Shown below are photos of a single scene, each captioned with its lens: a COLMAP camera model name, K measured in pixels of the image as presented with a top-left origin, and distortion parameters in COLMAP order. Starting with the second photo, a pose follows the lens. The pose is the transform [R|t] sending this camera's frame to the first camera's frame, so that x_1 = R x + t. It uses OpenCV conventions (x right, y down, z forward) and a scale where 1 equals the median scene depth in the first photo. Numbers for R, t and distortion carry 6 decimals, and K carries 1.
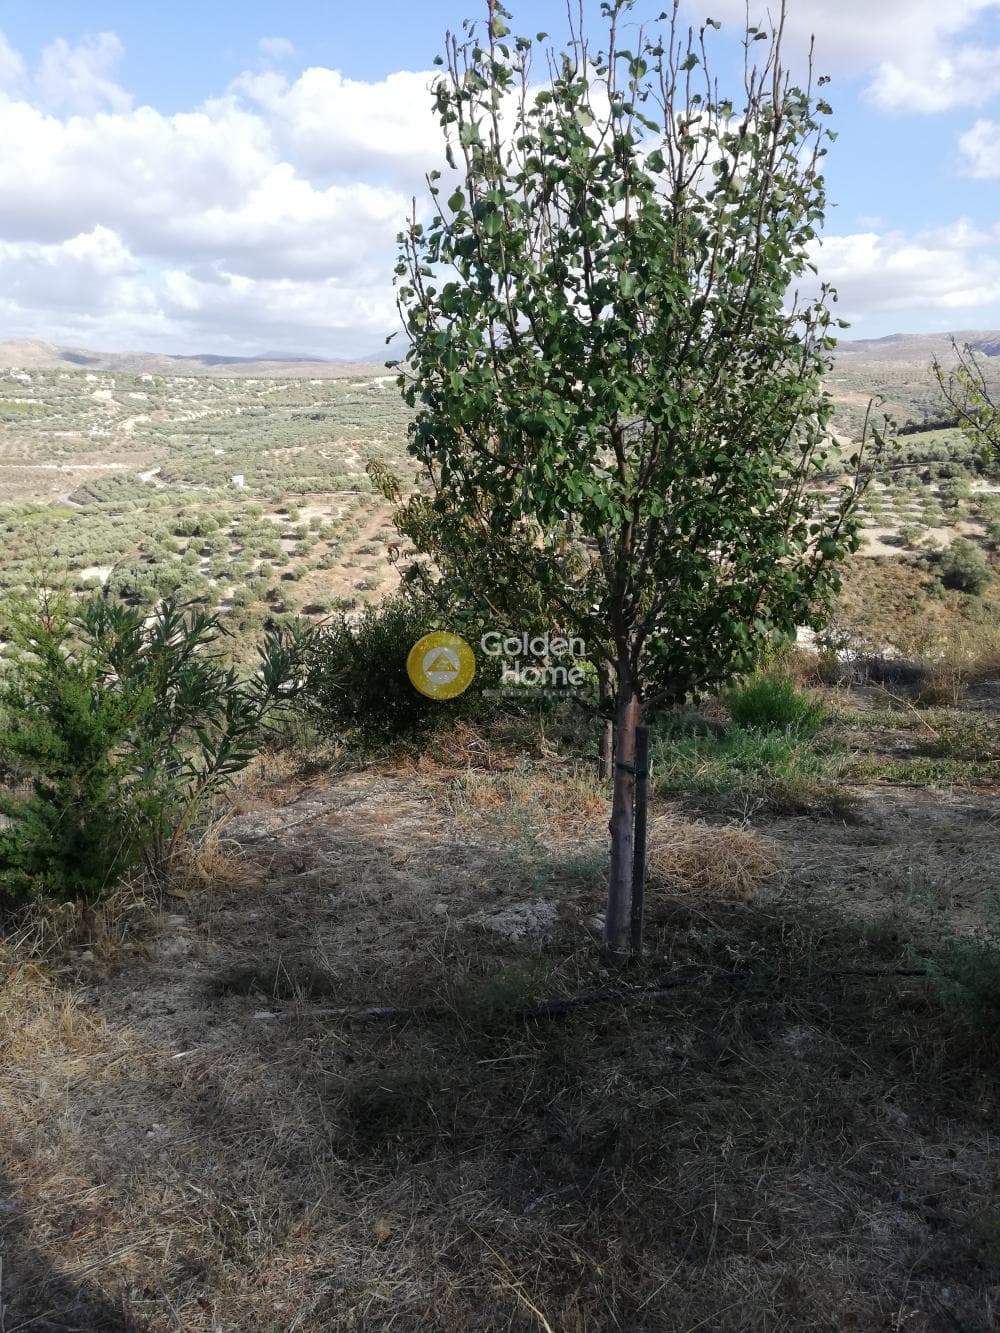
lens RADIAL K [[957.4, 0, 505.8], [0, 957.4, 654.4], [0, 0, 1]] dist [0.019899, -0.044876]
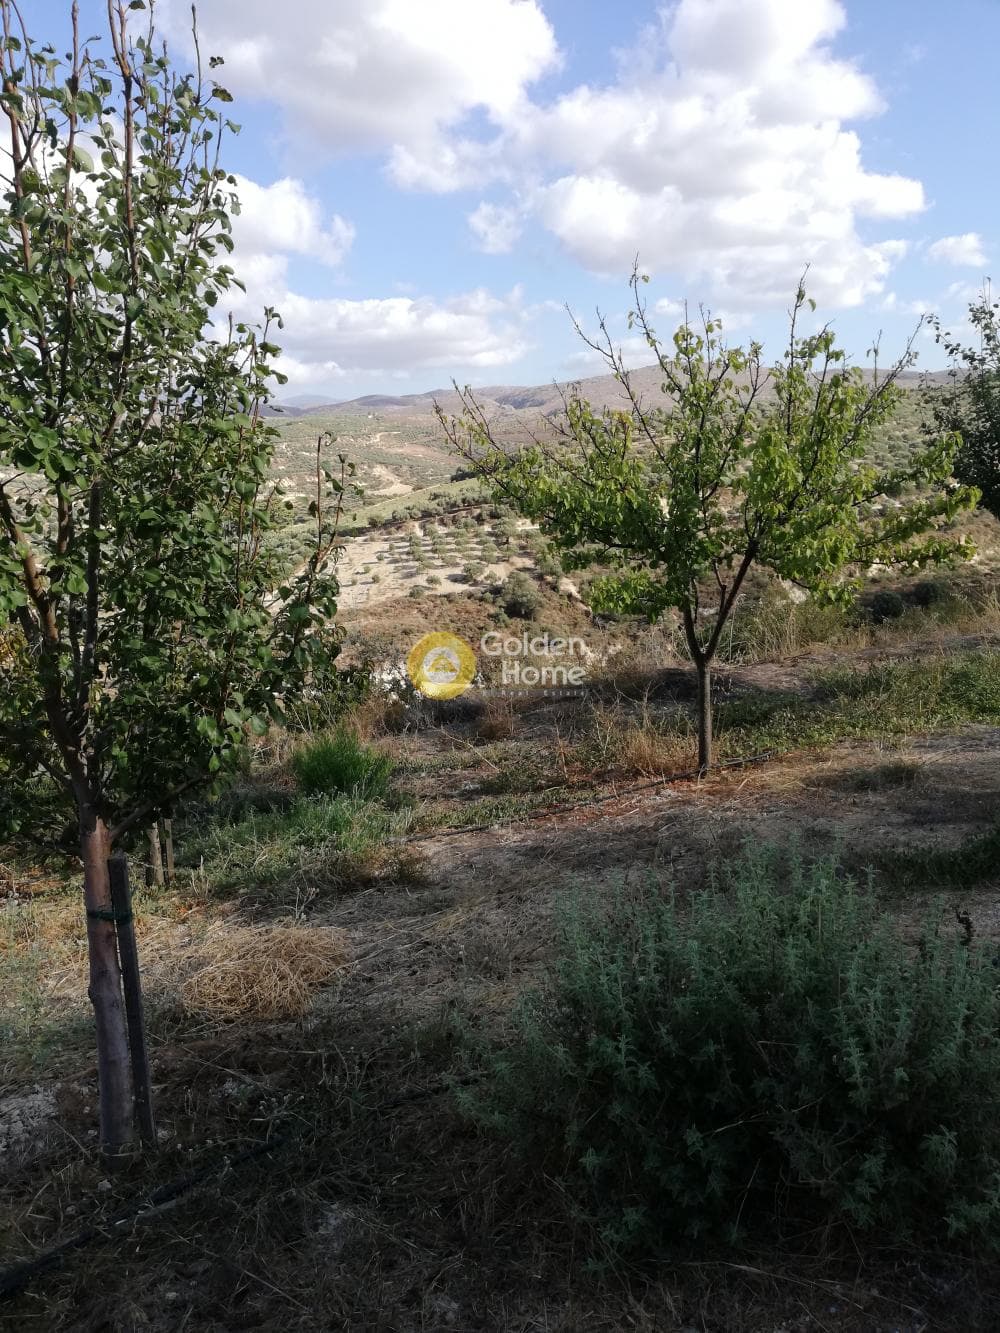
lens RADIAL K [[957.4, 0, 512.5], [0, 957.4, 664.6], [0, 0, 1]] dist [0.019899, -0.044876]
pose [[0.902232, -0.119878, 0.414255, 0.076364], [0.137706, 0.990384, -0.013321, -0.015337], [-0.408675, 0.069064, 0.910063, 0.083048]]
